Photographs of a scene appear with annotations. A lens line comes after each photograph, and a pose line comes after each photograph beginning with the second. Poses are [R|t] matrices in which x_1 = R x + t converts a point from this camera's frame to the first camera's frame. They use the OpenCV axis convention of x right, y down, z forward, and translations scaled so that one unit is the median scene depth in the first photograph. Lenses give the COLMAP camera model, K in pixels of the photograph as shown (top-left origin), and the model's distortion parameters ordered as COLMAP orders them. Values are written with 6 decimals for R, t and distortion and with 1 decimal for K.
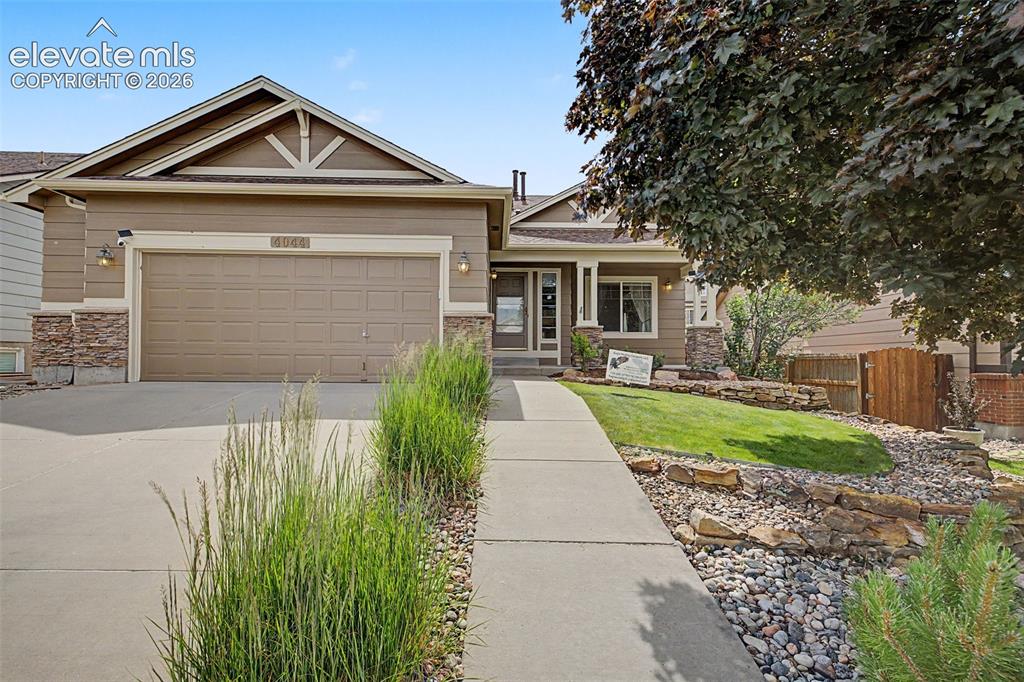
lens RADIAL K [[432.3, 0, 513.8], [0, 432.3, 336.9], [0, 0, 1]] dist [0.004206, -0.000056]
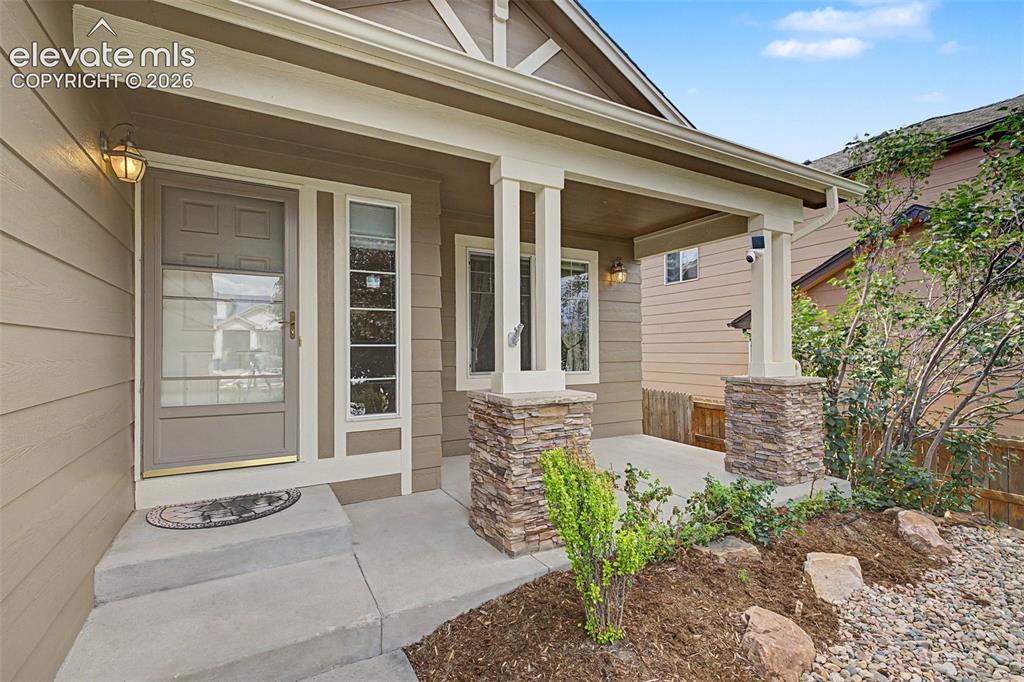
lens RADIAL K [[432.3, 0, 513.8], [0, 432.3, 336.9], [0, 0, 1]] dist [0.004206, -0.000056]
pose [[0.878796, 0.000921, 0.477197, 0.020843], [-0.006292, 0.999934, 0.009658, -0.055599], [-0.477156, -0.011490, 0.878743, 0.678773]]
